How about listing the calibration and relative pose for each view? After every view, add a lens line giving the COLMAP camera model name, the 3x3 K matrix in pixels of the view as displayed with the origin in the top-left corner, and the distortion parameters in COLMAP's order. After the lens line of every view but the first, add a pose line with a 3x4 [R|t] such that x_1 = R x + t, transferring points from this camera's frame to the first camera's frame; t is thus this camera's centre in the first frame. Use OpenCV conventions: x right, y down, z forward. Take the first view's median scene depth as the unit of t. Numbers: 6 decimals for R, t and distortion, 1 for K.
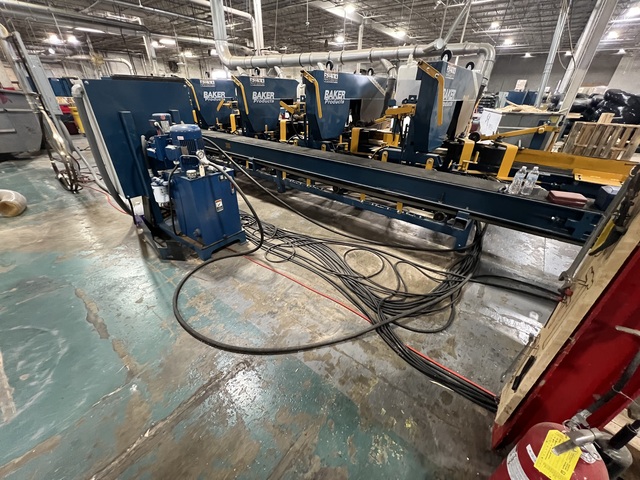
lens RADIAL K [[257.4, 0, 319.3], [0, 257.4, 239.4], [0, 0, 1]] dist [-0.004023, -0.000713]
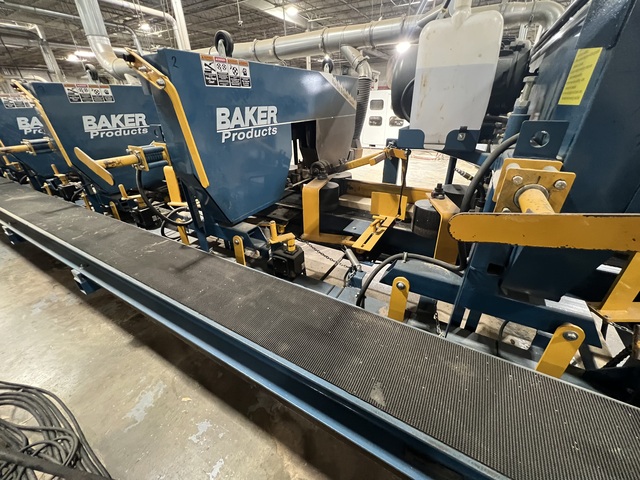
lens RADIAL K [[257.4, 0, 320.7], [0, 257.4, 238.8], [0, 0, 1]] dist [-0.004023, -0.000713]
pose [[0.986658, -0.109260, 0.120702, 0.076336], [0.112886, 0.993327, -0.023605, -0.261854], [-0.117317, 0.036915, 0.992408, 0.442875]]
